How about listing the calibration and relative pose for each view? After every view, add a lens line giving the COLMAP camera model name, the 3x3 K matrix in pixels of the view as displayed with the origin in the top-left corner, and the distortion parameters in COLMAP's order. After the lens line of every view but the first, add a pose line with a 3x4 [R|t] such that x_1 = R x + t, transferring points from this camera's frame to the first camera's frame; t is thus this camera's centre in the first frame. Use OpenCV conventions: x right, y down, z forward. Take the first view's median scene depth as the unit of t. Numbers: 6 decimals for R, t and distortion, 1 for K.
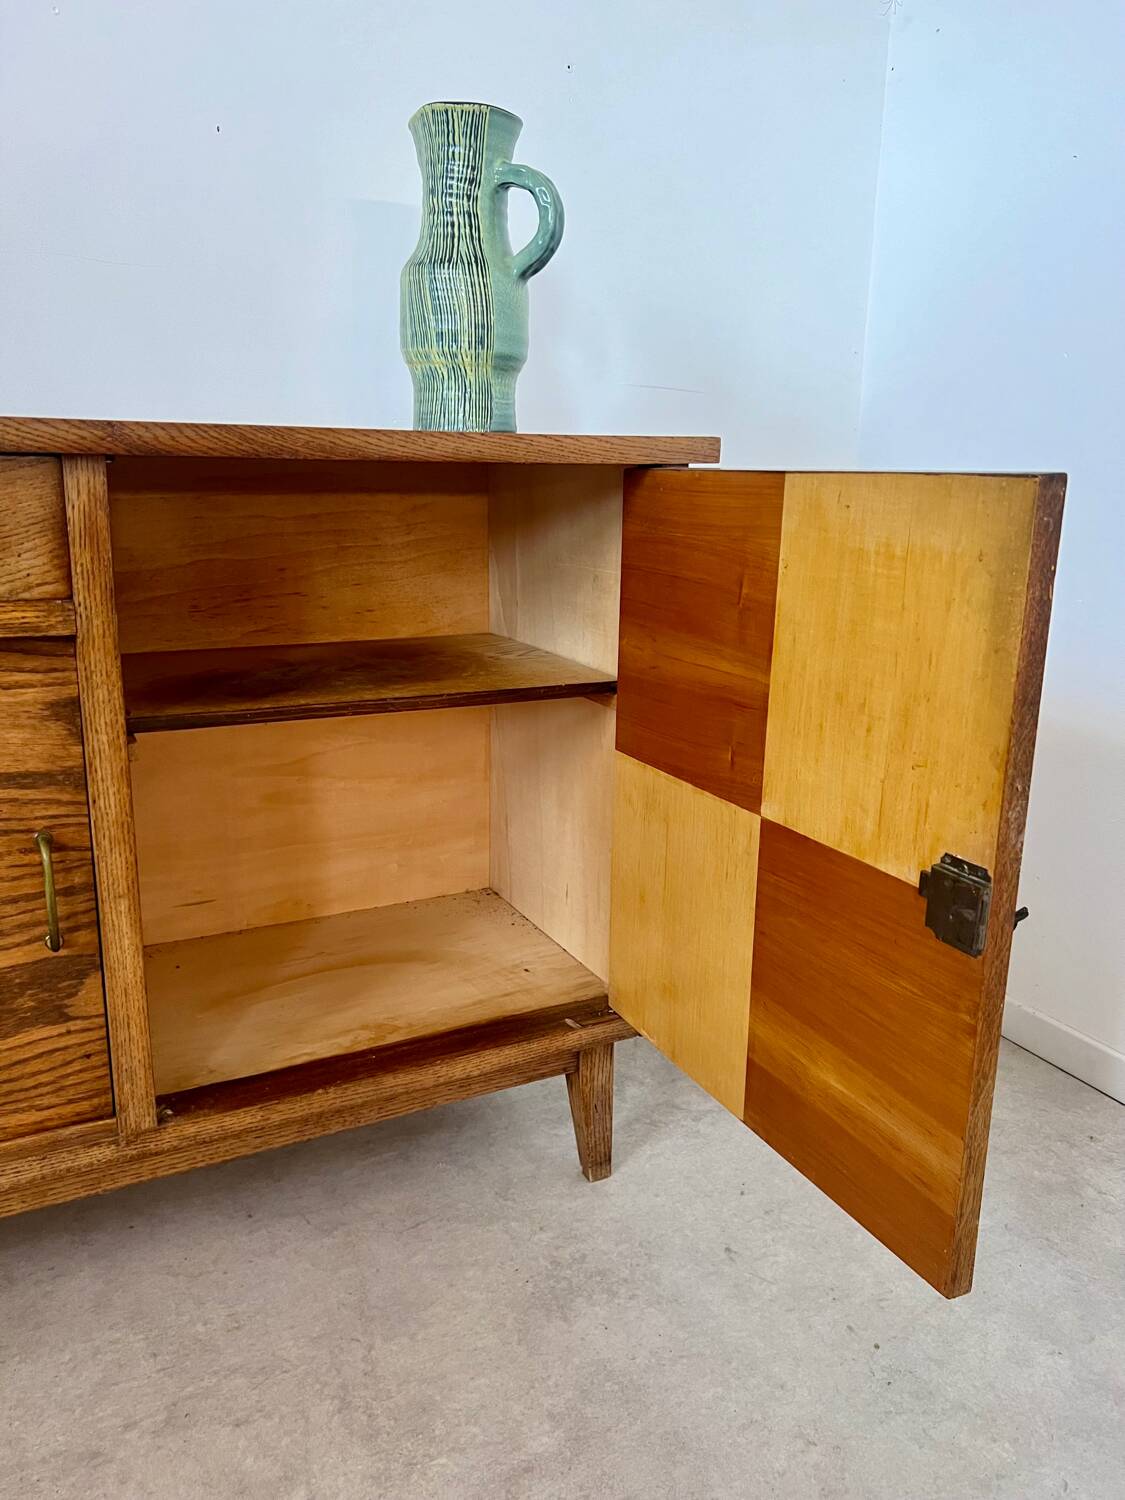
lens RADIAL K [[1125.6, 0, 550.3], [0, 1125.6, 753.3], [0, 0, 1]] dist [0.003407, -0.003075]
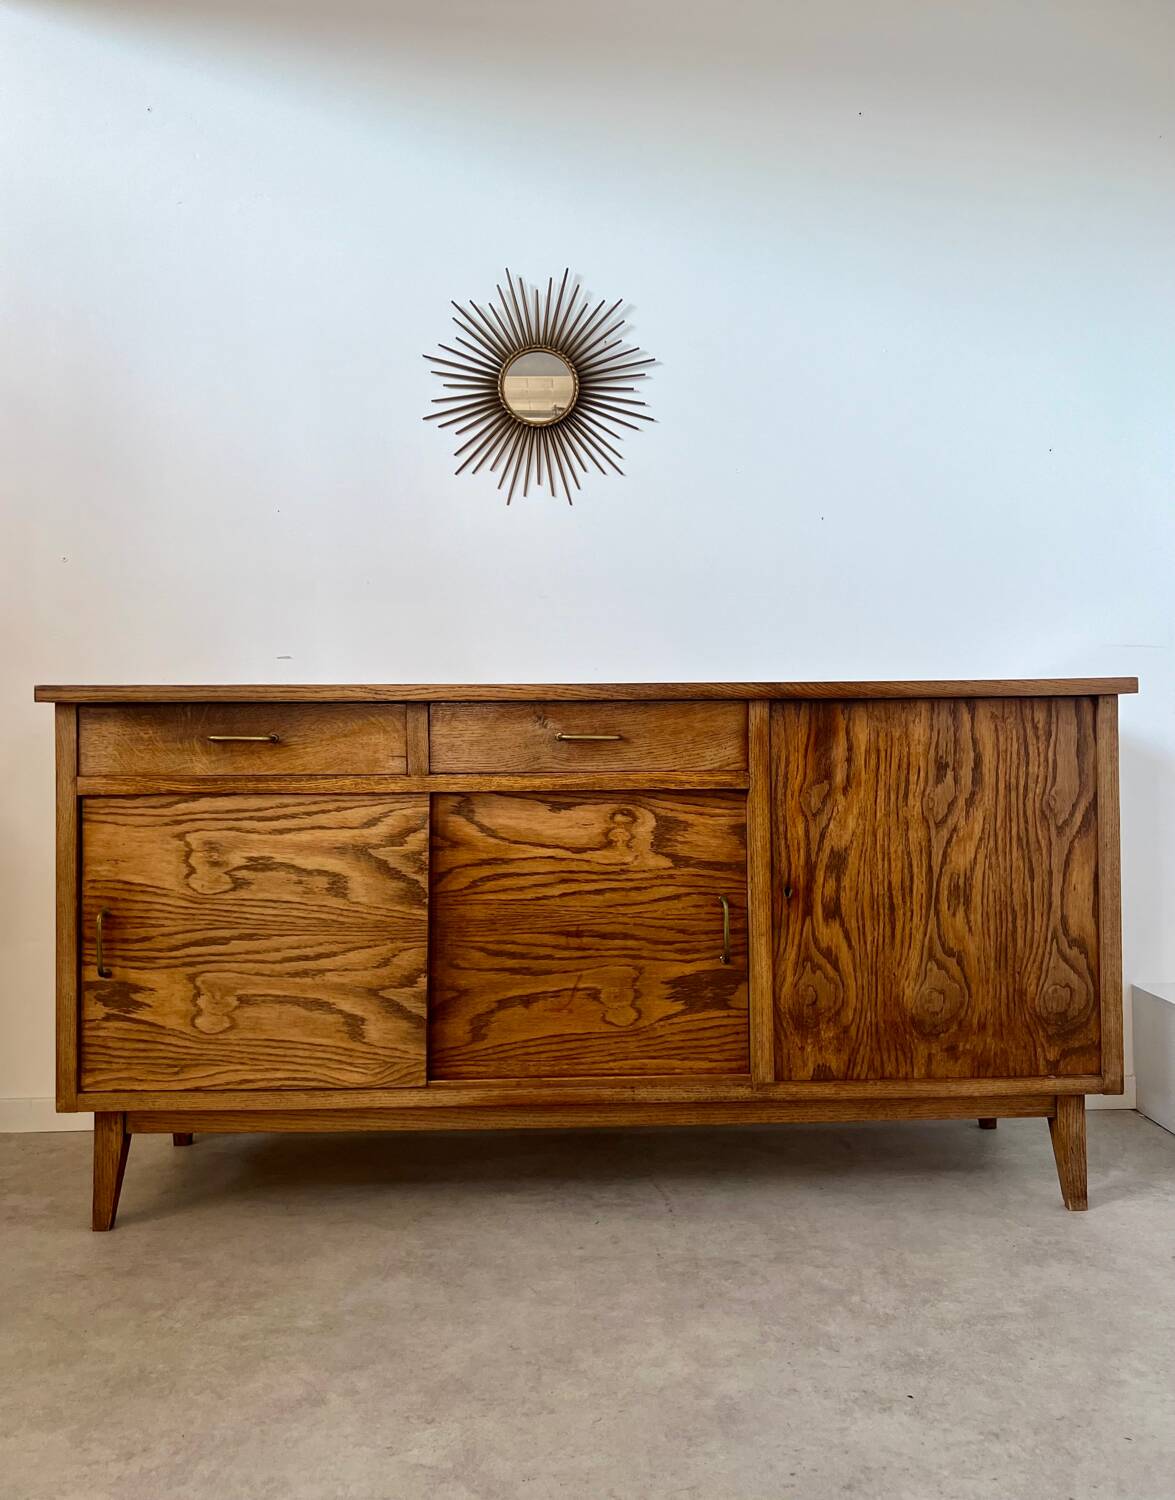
lens RADIAL K [[1139.2, 0, 583.2], [0, 1139.2, 702.5], [0, 0, 1]] dist [0.121485, -0.276590]
pose [[0.907312, -0.027361, -0.419566, 0.136108], [-0.080299, 0.968238, -0.236787, 0.217716], [0.412718, 0.248530, 0.876297, -0.799455]]
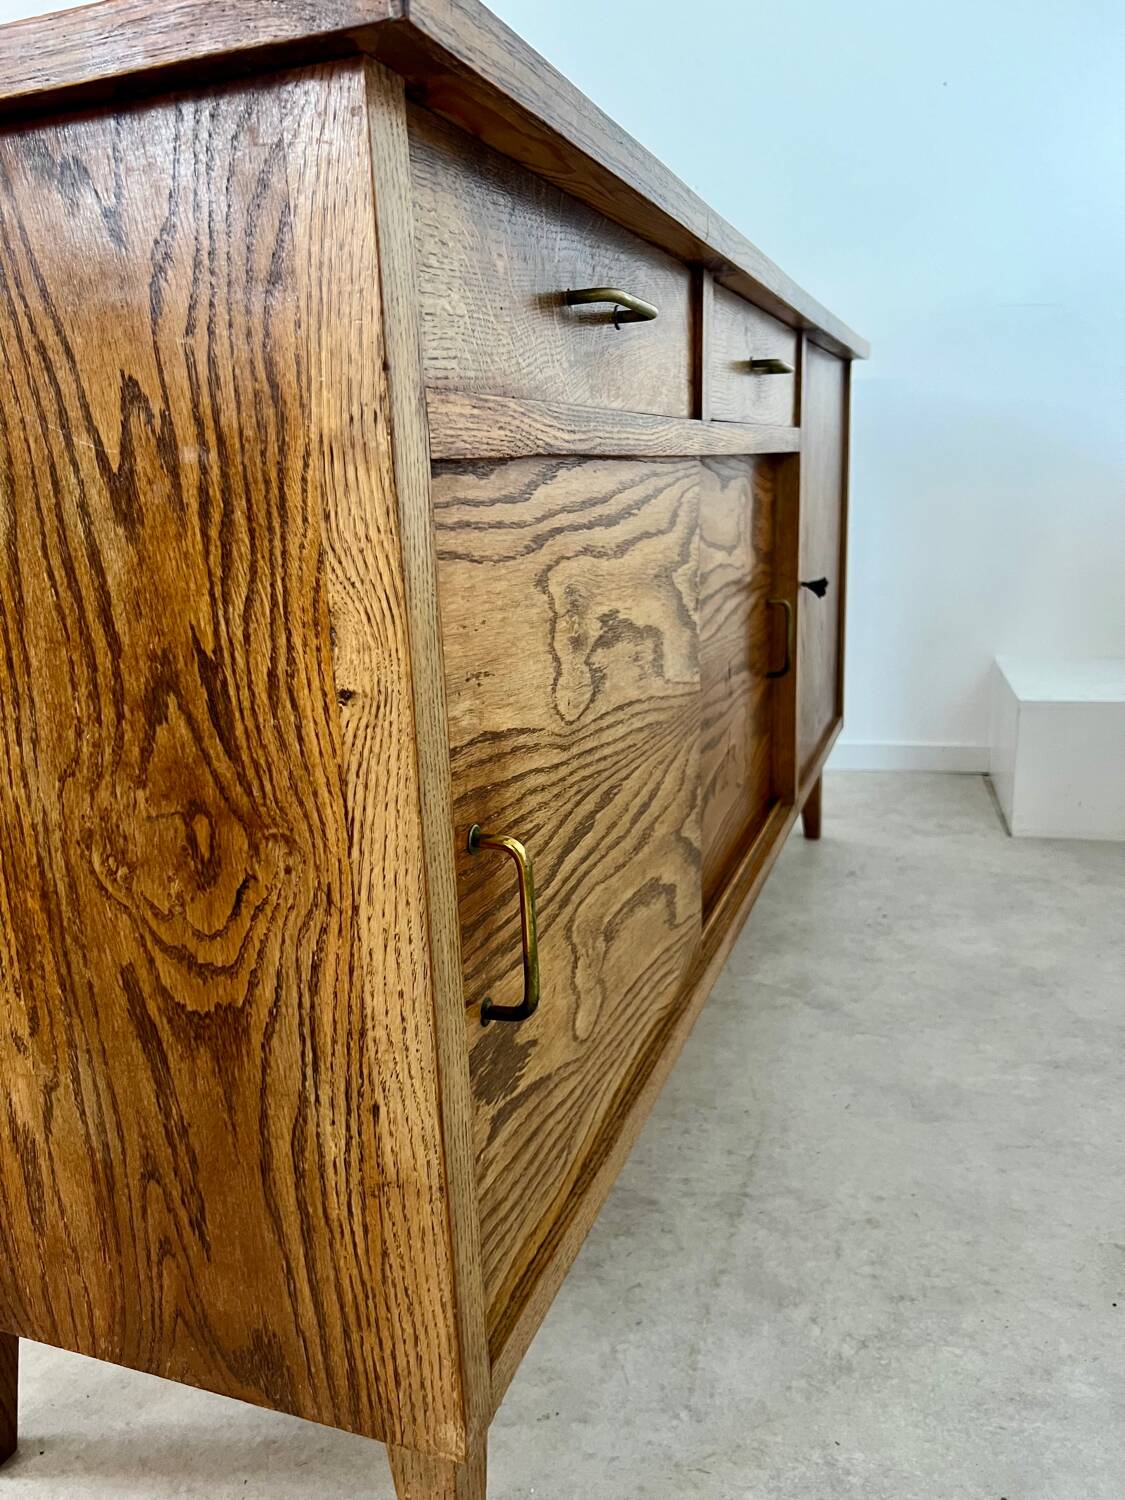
lens RADIAL K [[1128.2, 0, 546.7], [0, 1128.2, 755.5], [0, 0, 1]] dist [0.074259, -0.143128]
pose [[0.728515, -0.210543, 0.651873, -1.601374], [0.213244, 0.974017, 0.076275, 0.094786], [-0.650994, 0.083441, 0.754483, 0.080768]]
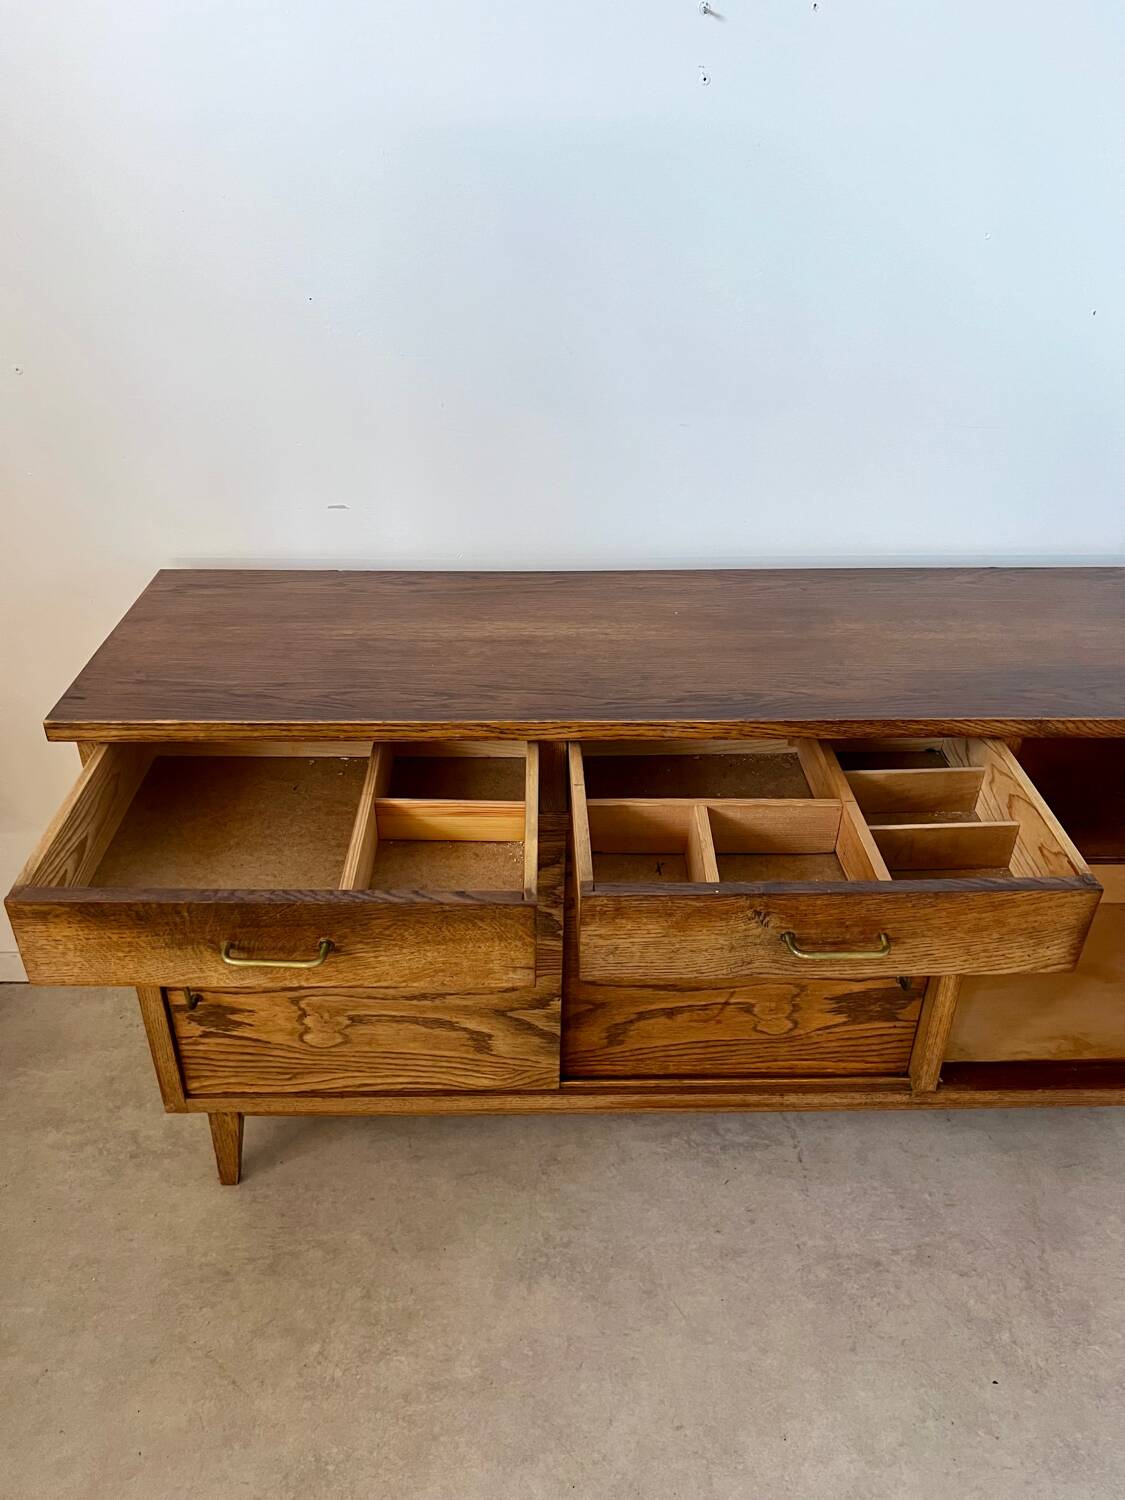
lens RADIAL K [[1125.2, 0, 562.5], [0, 1125.2, 751.7], [0, 0, 1]] dist [0.115049, -0.267326]
pose [[0.904782, 0.208512, -0.371340, -0.339047], [-0.096852, 0.949840, 0.297362, -0.550145], [0.414717, -0.233082, 0.879592, -0.507987]]
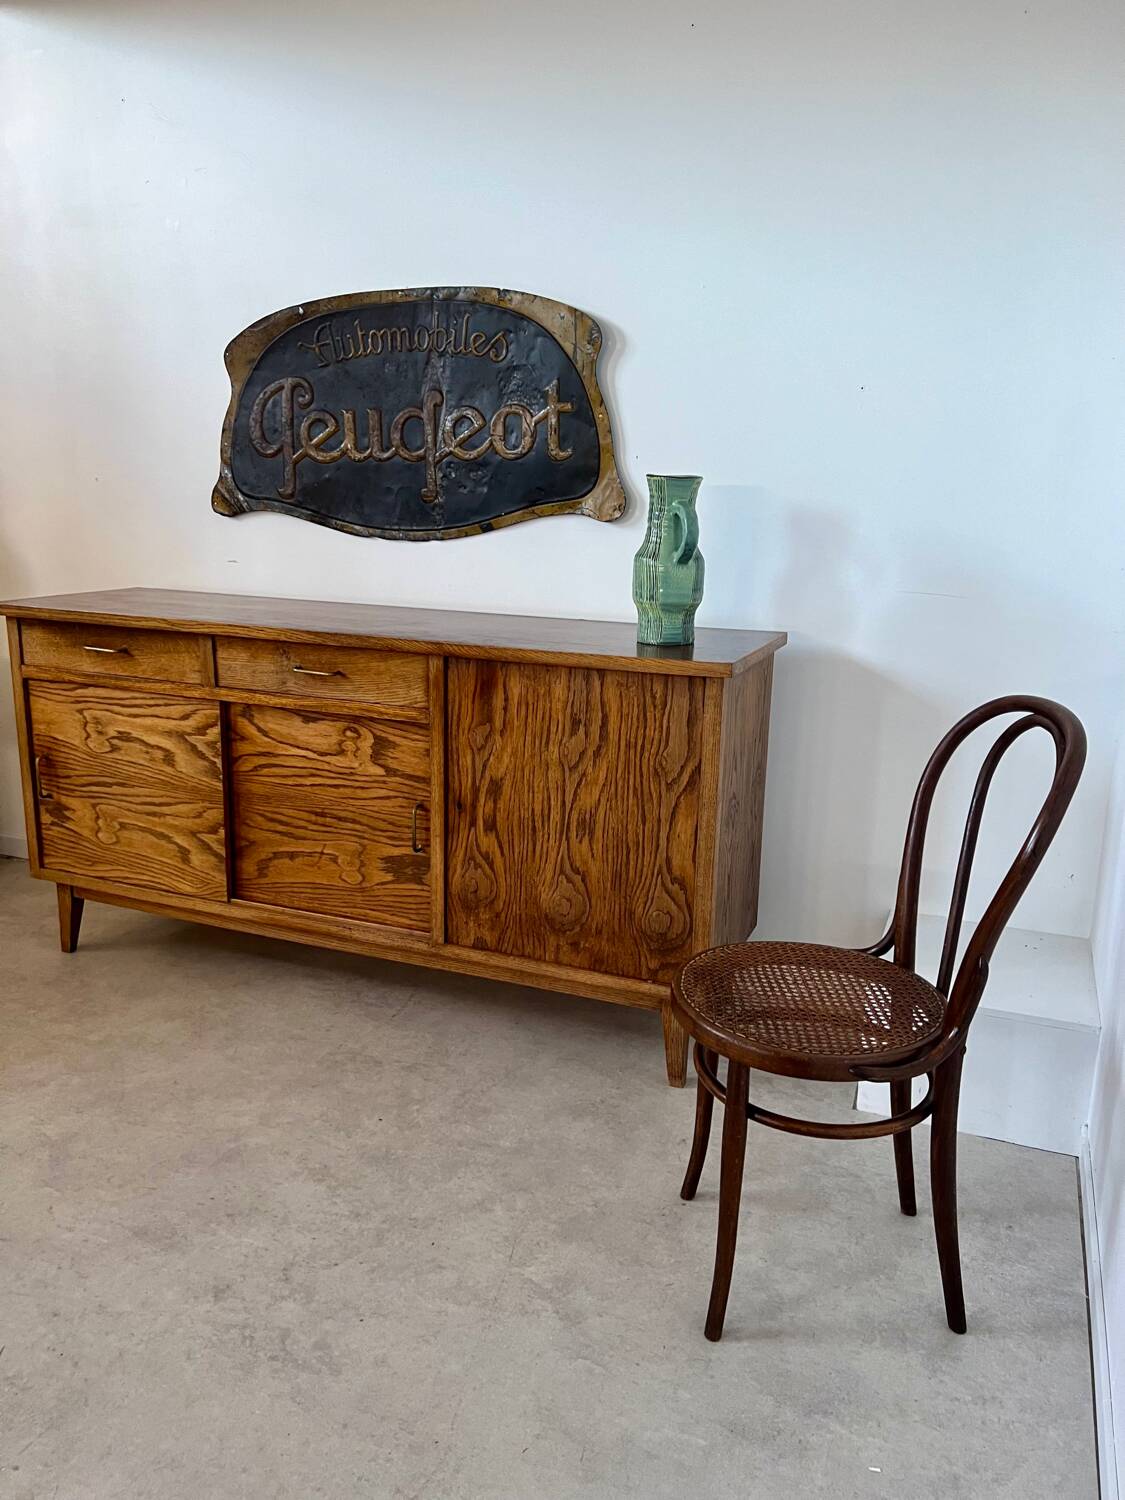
lens RADIAL K [[1119.3, 0, 565.4], [0, 1119.3, 755.2], [0, 0, 1]] dist [0.176329, -0.493605]
pose [[0.661784, 0.177838, -0.728296, 1.396075], [-0.191514, 0.979328, 0.065112, -0.228580], [0.724820, 0.096389, 0.682162, -0.385353]]
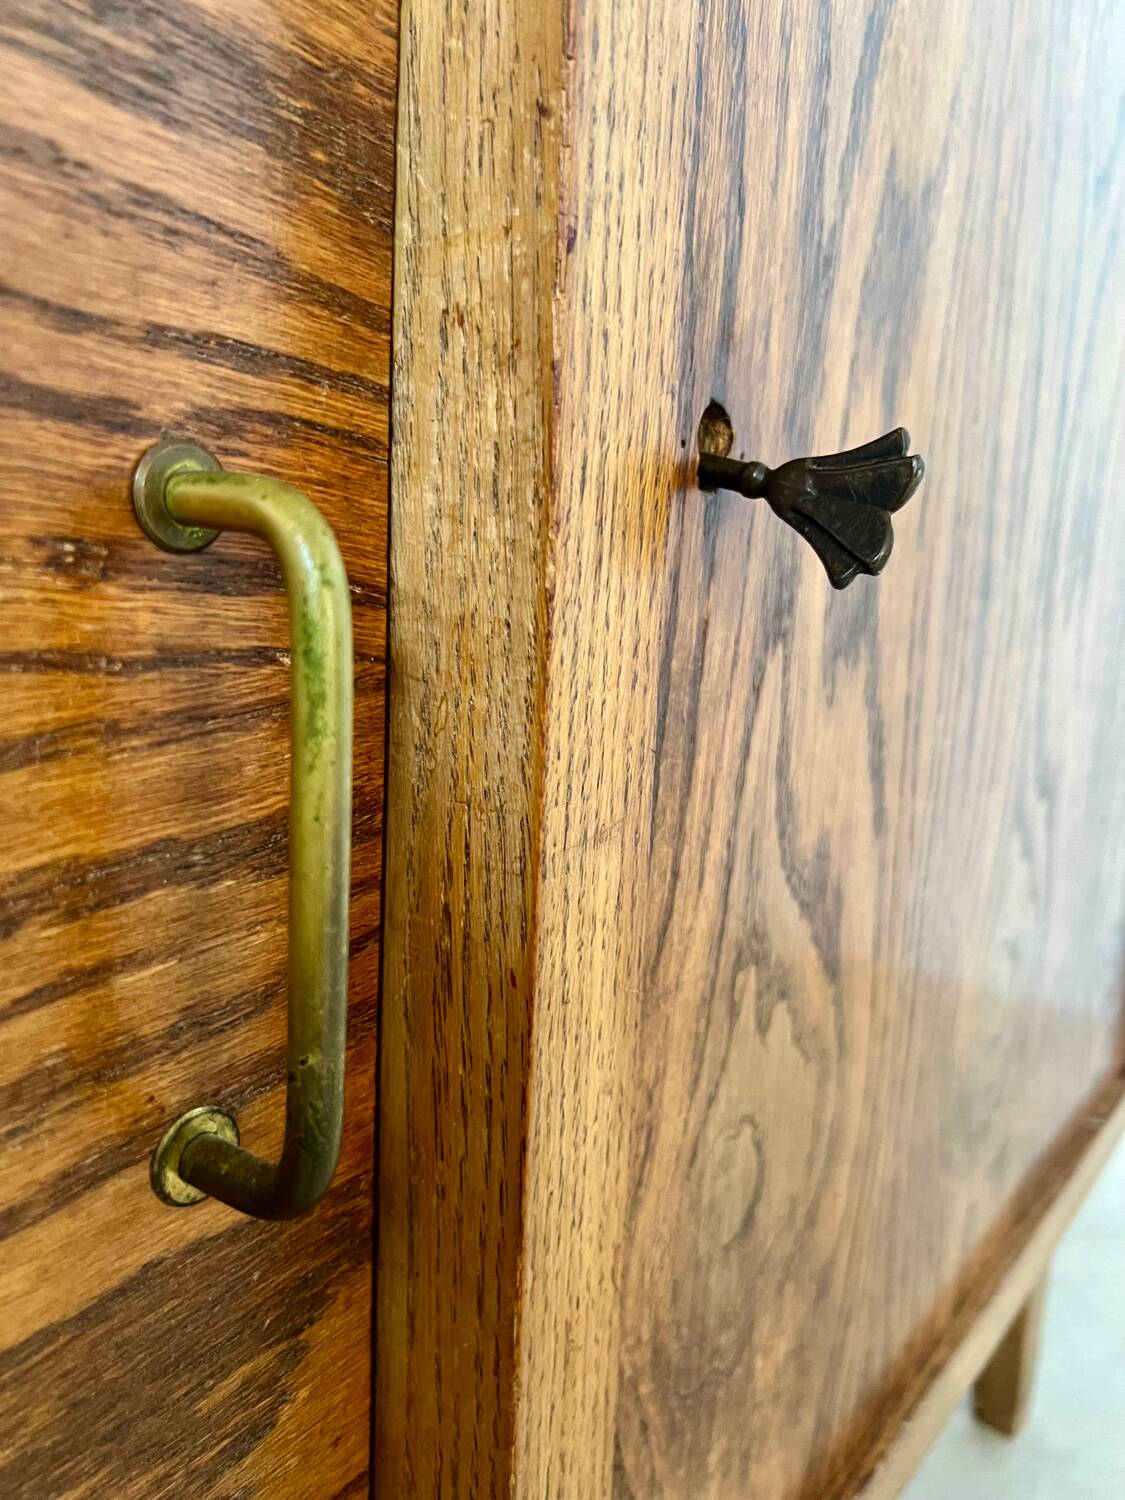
lens RADIAL K [[1185.4, 0, 561.8], [0, 1185.4, 754.5], [0, 0, 1]] dist [-0.004582, -0.002479]
pose [[0.897405, -0.053977, 0.437894, -0.457055], [0.079274, 0.996063, -0.039682, 0.117321], [-0.434028, 0.070325, 0.898151, 0.800089]]
